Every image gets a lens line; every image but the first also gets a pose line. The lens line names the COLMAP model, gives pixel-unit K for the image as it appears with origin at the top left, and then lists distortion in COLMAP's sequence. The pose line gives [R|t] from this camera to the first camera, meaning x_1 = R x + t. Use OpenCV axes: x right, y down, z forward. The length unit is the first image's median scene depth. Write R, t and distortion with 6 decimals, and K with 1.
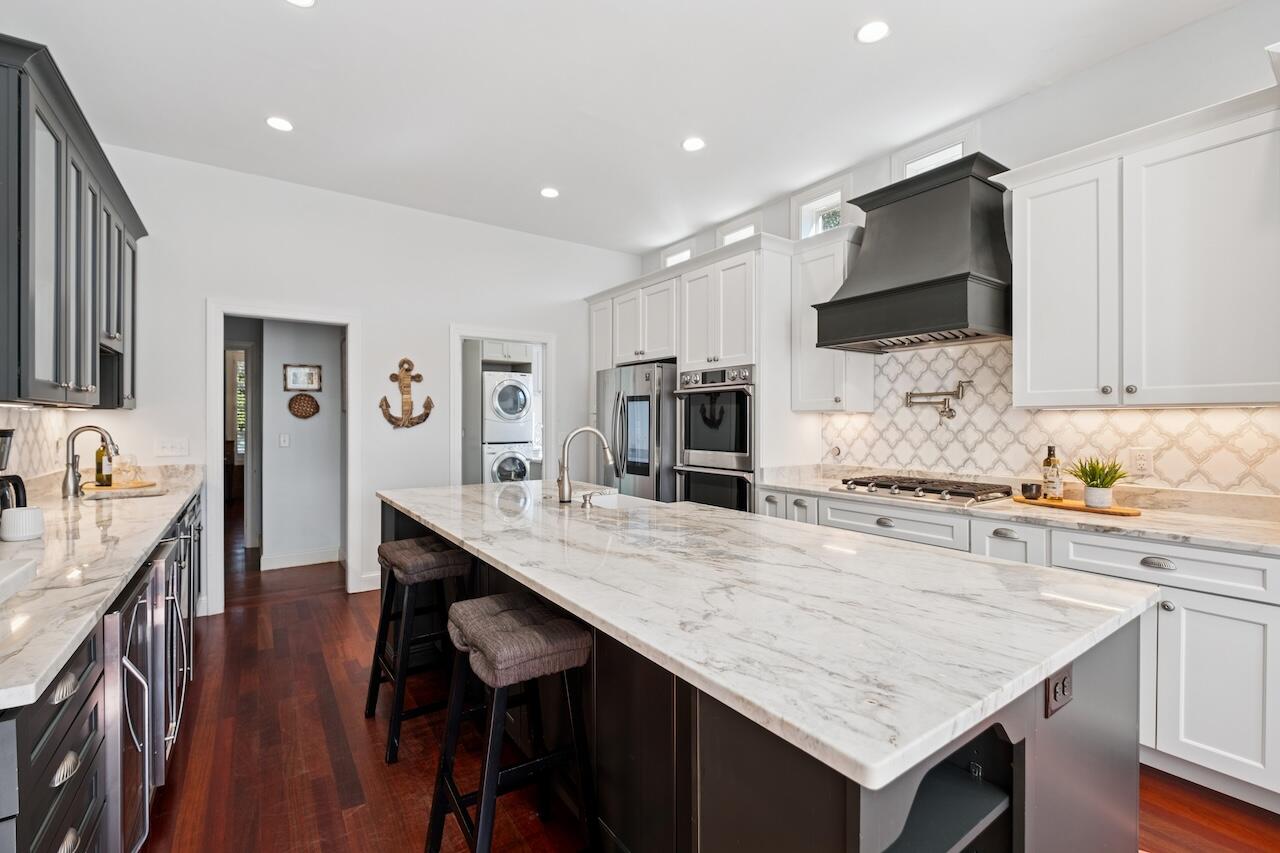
lens RADIAL K [[558.5, 0, 634.6], [0, 558.5, 421.9], [0, 0, 1]] dist [0.002403, -0.005810]
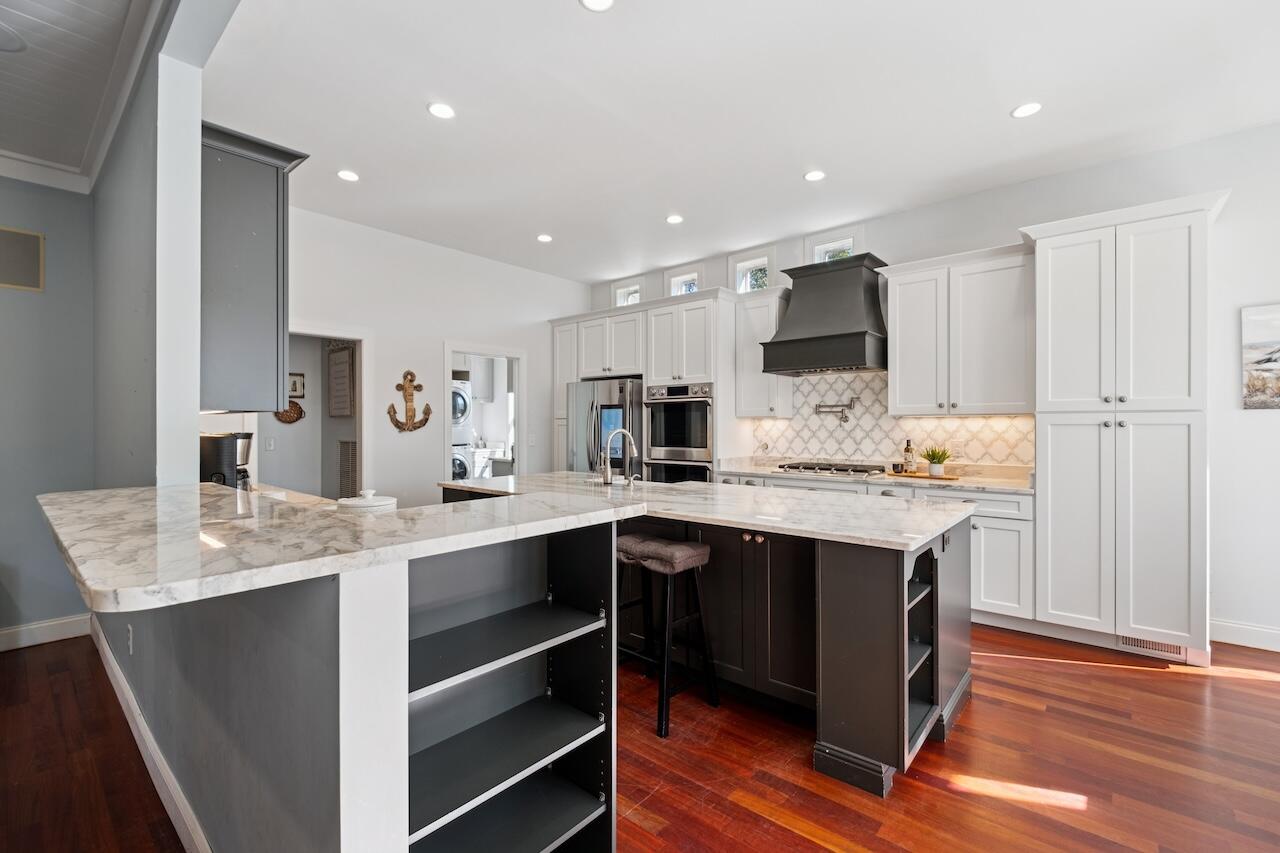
lens RADIAL K [[558.5, 0, 628.6], [0, 558.5, 426.1], [0, 0, 1]] dist [0.002403, -0.005810]
pose [[0.971177, -0.003880, 0.238329, -0.324875], [0.003489, 0.999992, 0.002061, -0.001257], [-0.238335, -0.001170, 0.971182, -0.283247]]
